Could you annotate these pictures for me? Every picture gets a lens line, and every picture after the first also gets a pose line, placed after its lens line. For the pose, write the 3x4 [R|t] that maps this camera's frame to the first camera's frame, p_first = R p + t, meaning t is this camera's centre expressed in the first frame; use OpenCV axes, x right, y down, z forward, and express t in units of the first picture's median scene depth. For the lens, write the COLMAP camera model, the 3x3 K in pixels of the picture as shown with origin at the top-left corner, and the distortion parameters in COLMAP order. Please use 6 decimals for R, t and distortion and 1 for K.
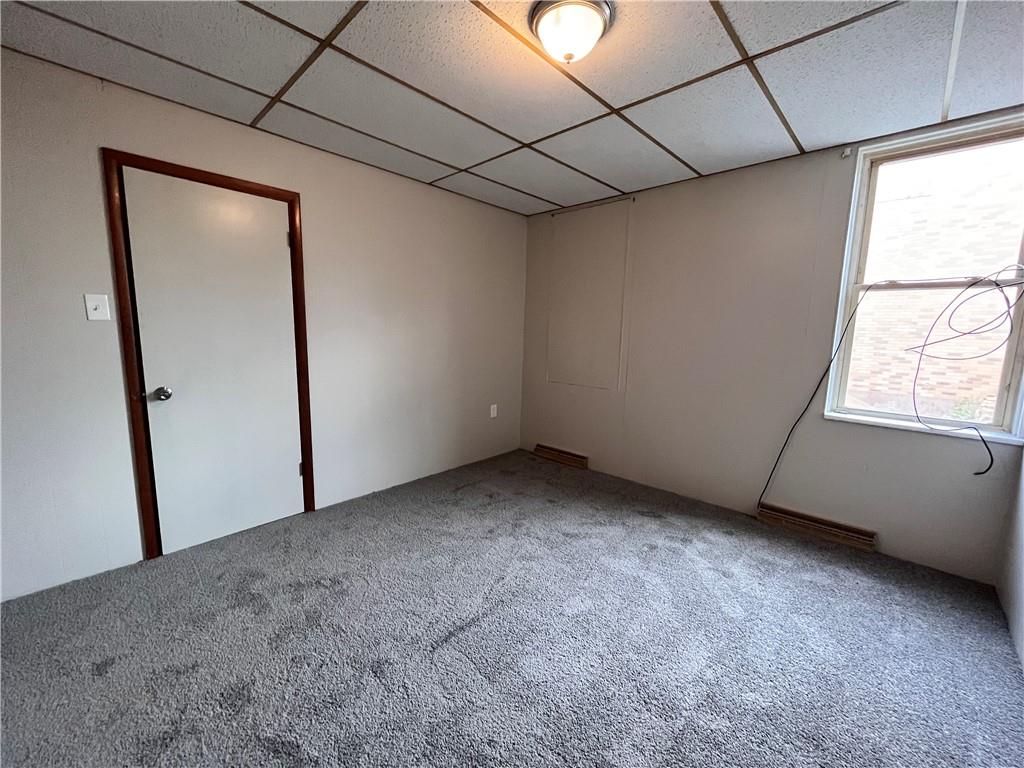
lens RADIAL K [[413.3, 0, 508.9], [0, 413.3, 385.3], [0, 0, 1]] dist [-0.002621, -0.000080]
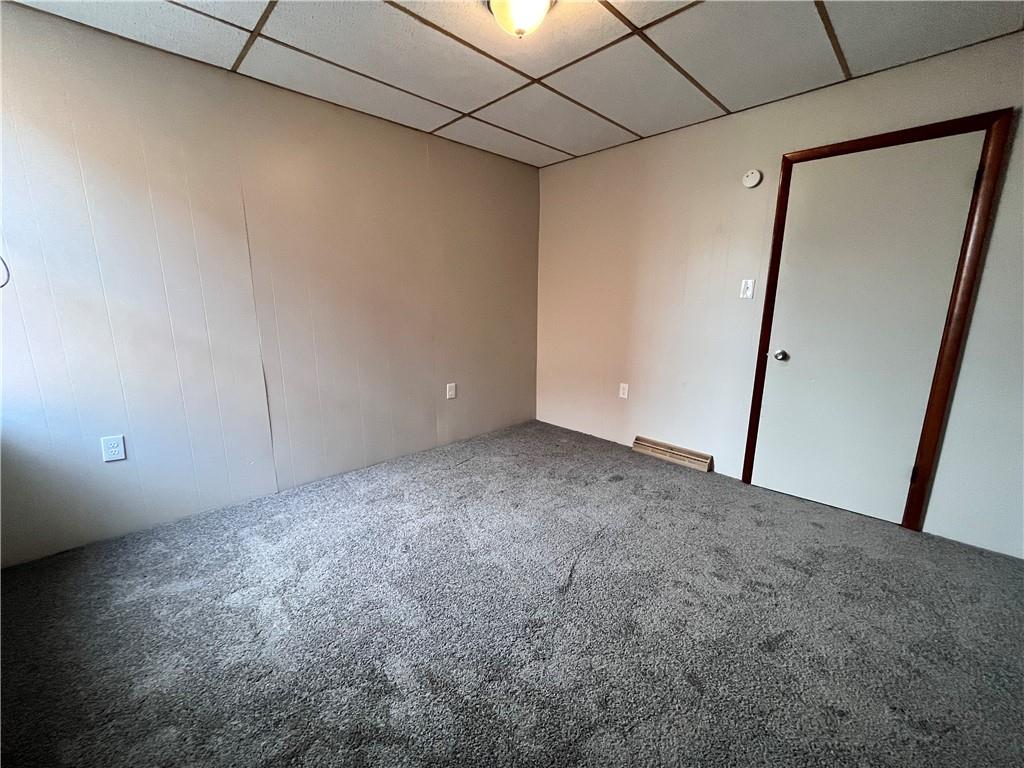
lens RADIAL K [[413.3, 0, 508.9], [0, 413.3, 385.3], [0, 0, 1]] dist [-0.002621, -0.000080]
pose [[-0.999175, -0.033958, 0.022263, 0.067694], [-0.024390, 0.940270, 0.339556, -0.160835], [-0.032464, 0.338733, -0.940322, 1.307826]]
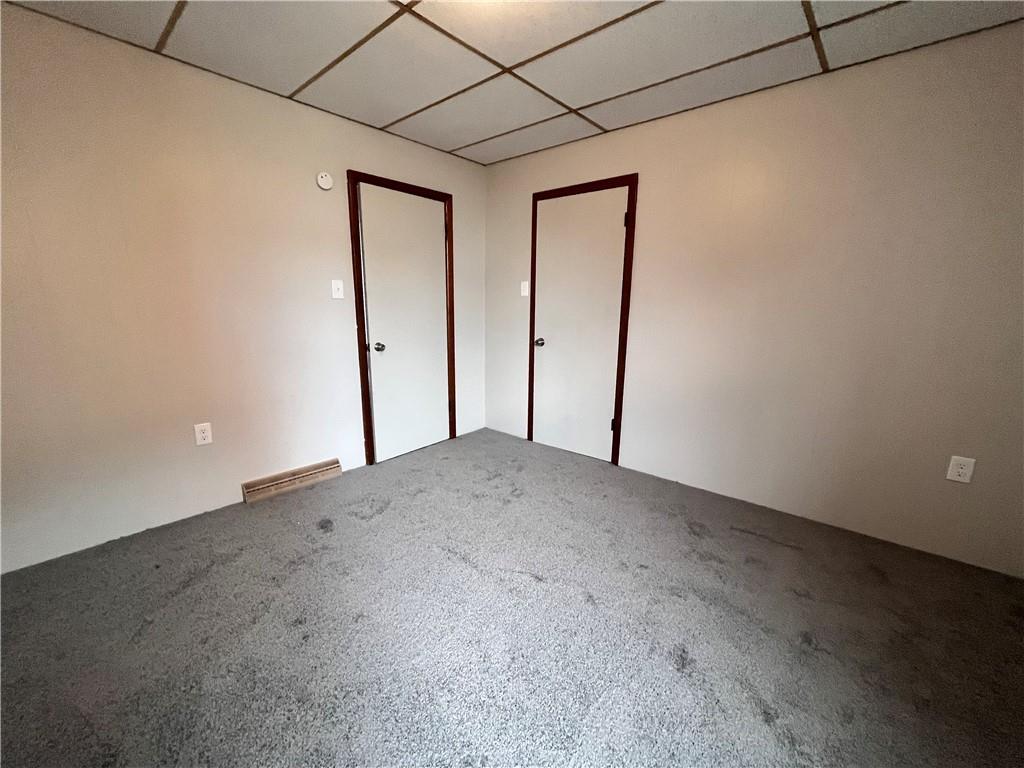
lens RADIAL K [[413.3, 0, 508.9], [0, 413.3, 385.3], [0, 0, 1]] dist [-0.002621, -0.000080]
pose [[0.037982, 0.180904, -0.982767, 0.610506], [-0.146116, 0.973912, 0.173627, -0.061405], [0.988538, 0.137003, 0.063424, 0.652060]]
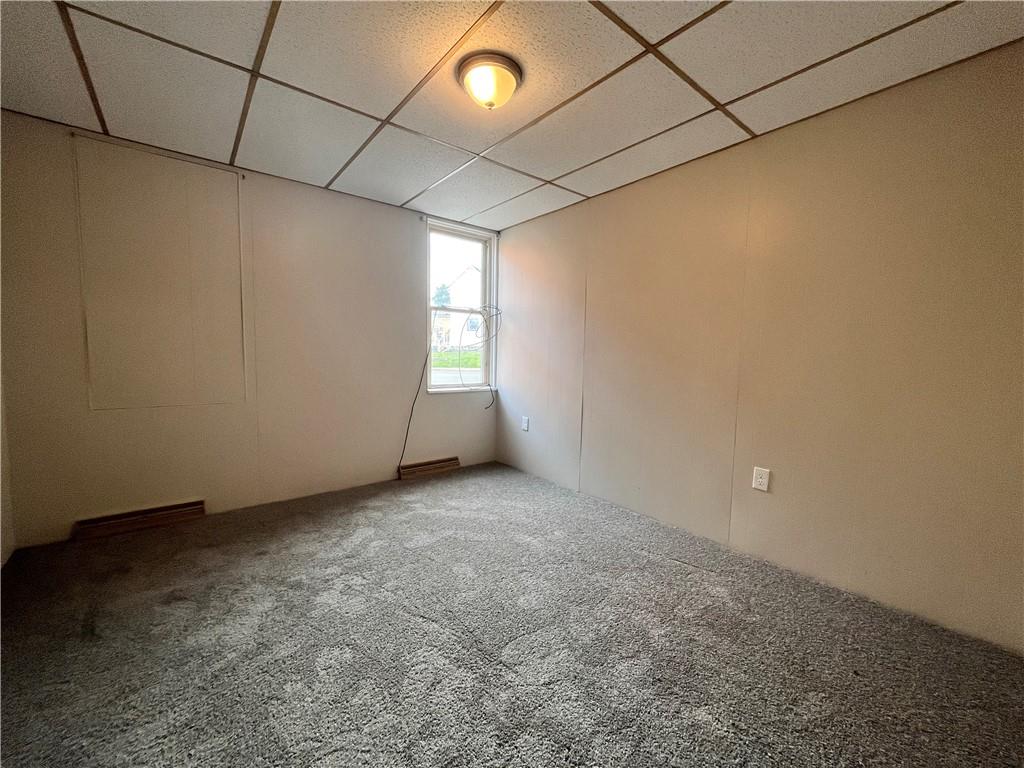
lens RADIAL K [[413.3, 0, 508.9], [0, 413.3, 385.3], [0, 0, 1]] dist [-0.002621, -0.000080]
pose [[0.130377, -0.096152, 0.986791, -0.639987], [0.121031, 0.989386, 0.080414, -0.032144], [-0.984049, 0.108948, 0.140631, 0.483583]]
